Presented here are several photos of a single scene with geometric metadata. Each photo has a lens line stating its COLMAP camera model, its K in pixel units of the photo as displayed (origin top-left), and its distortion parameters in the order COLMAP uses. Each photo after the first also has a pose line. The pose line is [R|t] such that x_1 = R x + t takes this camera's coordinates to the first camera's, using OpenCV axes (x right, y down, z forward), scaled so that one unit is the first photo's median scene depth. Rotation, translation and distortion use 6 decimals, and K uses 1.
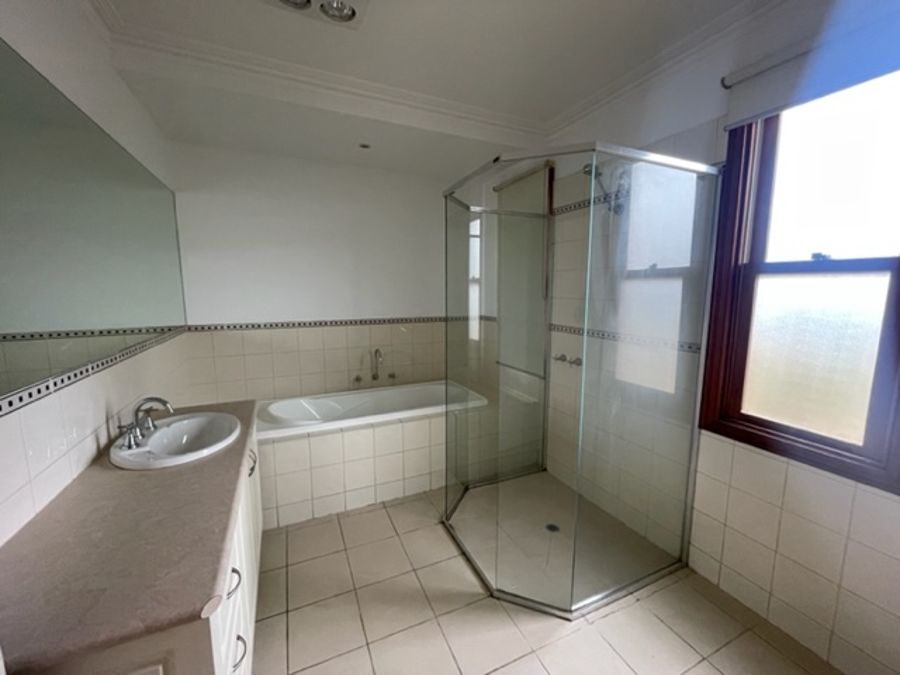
lens RADIAL K [[366.0, 0, 444.5], [0, 366.0, 336.9], [0, 0, 1]] dist [0.019562, 0.000330]
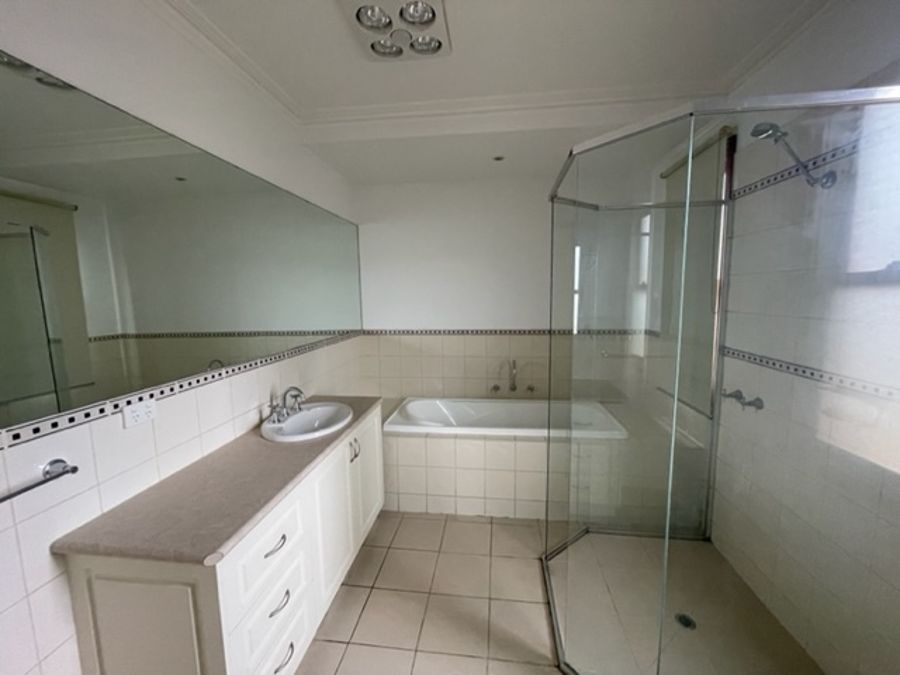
lens RADIAL K [[366.0, 0, 450.2], [0, 366.0, 336.6], [0, 0, 1]] dist [0.019562, 0.000330]
pose [[0.860207, 0.048183, -0.507664, 0.216222], [-0.053568, 0.998556, 0.004006, -0.032102], [0.507124, 0.023749, 0.861546, 0.083679]]
